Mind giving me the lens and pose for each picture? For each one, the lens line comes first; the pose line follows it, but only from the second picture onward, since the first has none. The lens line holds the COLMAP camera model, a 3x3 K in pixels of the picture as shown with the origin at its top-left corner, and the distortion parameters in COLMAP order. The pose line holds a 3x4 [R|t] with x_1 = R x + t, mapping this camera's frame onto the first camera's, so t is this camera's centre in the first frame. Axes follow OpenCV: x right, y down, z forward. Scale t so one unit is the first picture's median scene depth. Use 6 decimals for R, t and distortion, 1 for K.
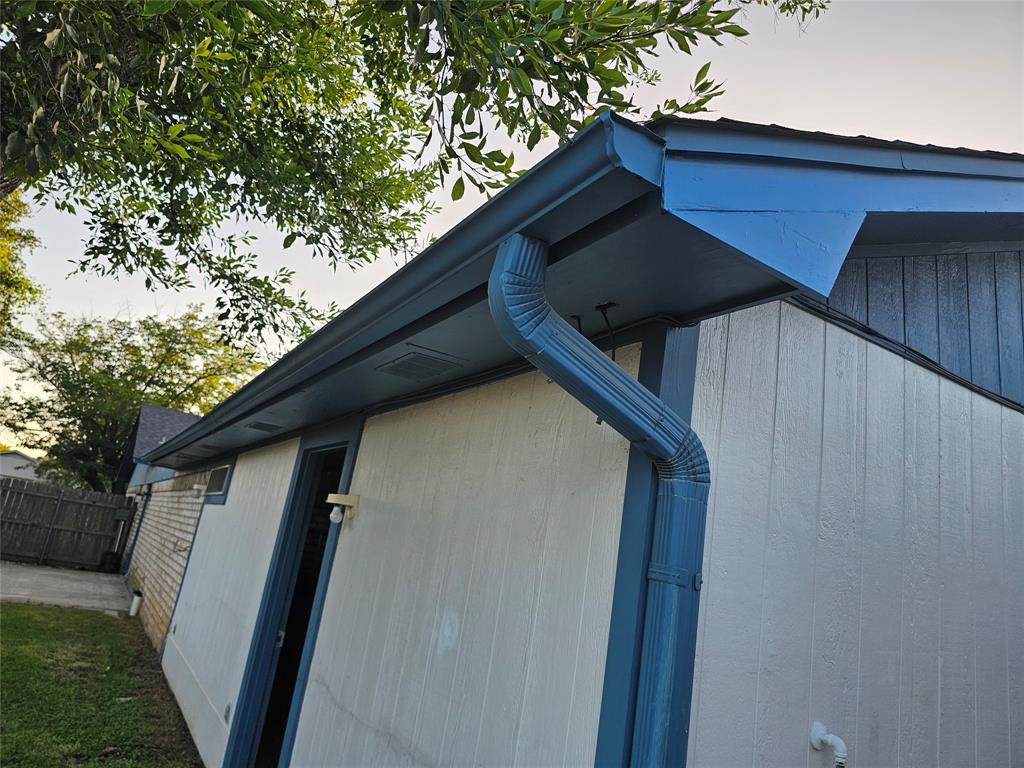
lens RADIAL K [[680.1, 0, 512.0], [0, 680.1, 384.0], [0, 0, 1]] dist [0.038287, -0.041638]
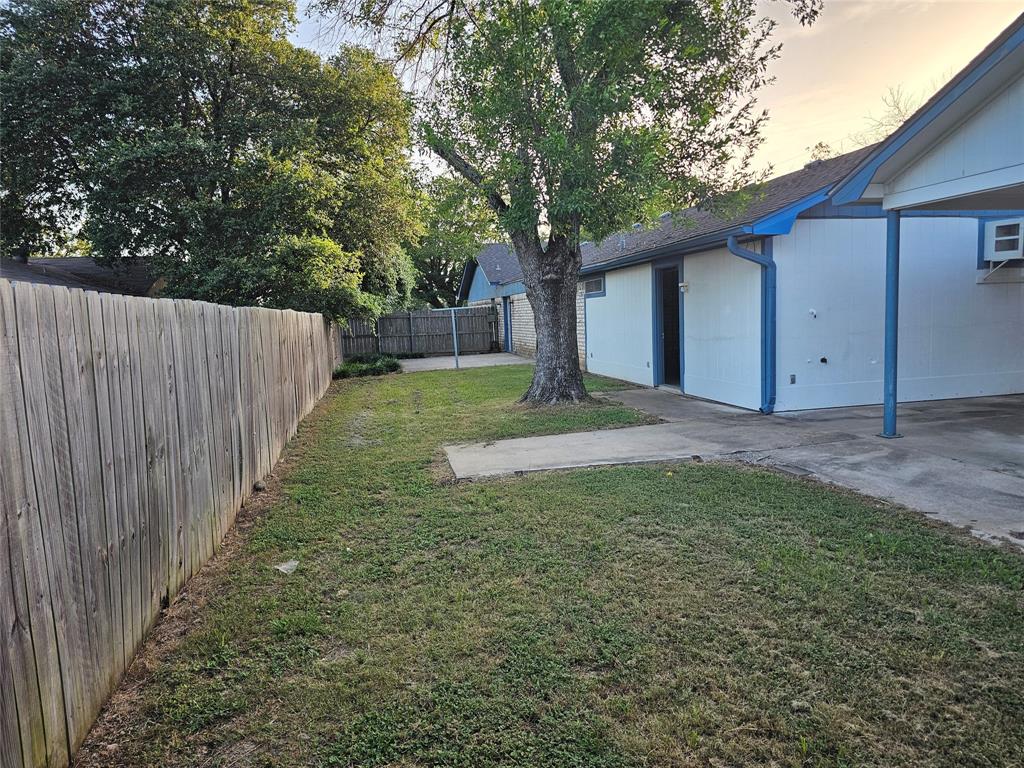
lens RADIAL K [[680.1, 0, 512.0], [0, 680.1, 384.0], [0, 0, 1]] dist [0.038287, -0.041638]
pose [[0.921087, -0.158578, -0.355600, 0.132339], [0.268537, 0.920056, 0.285279, -1.005880], [0.281933, -0.358259, 0.890036, -4.254142]]
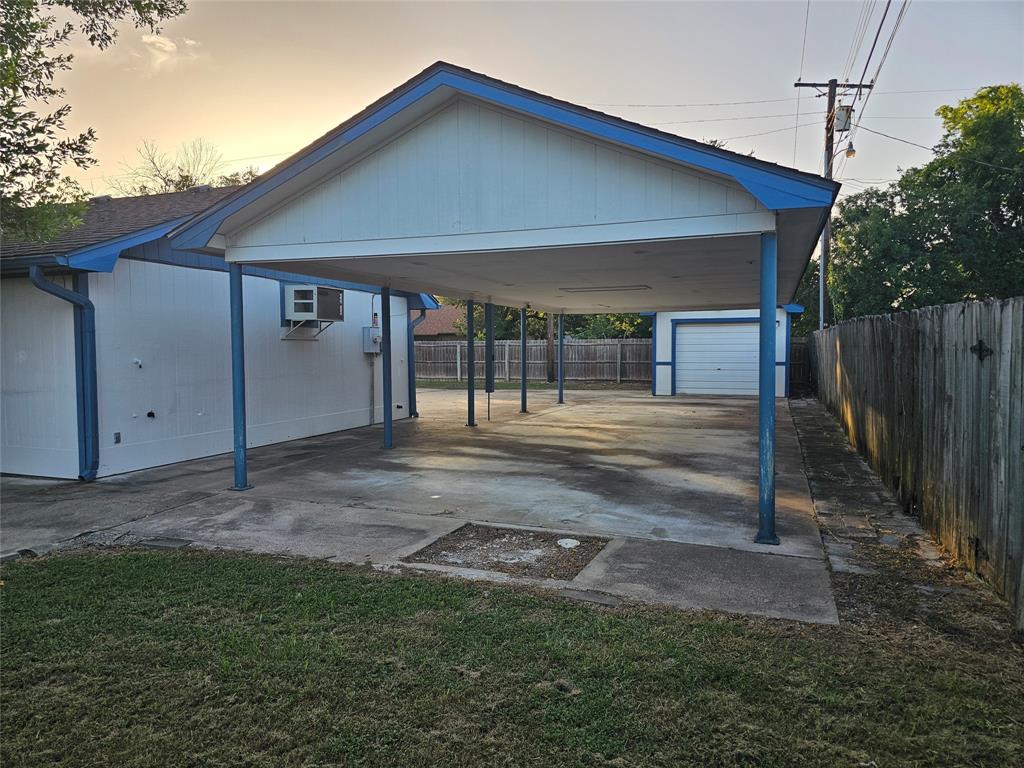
lens RADIAL K [[687.1, 0, 514.2], [0, 687.1, 378.2], [0, 0, 1]] dist [0.070168, -0.064240]
pose [[0.784017, -0.185344, 0.592423, -0.332357], [-0.033545, 0.940337, 0.338586, -1.006006], [-0.619832, -0.285330, 0.731023, -3.915973]]
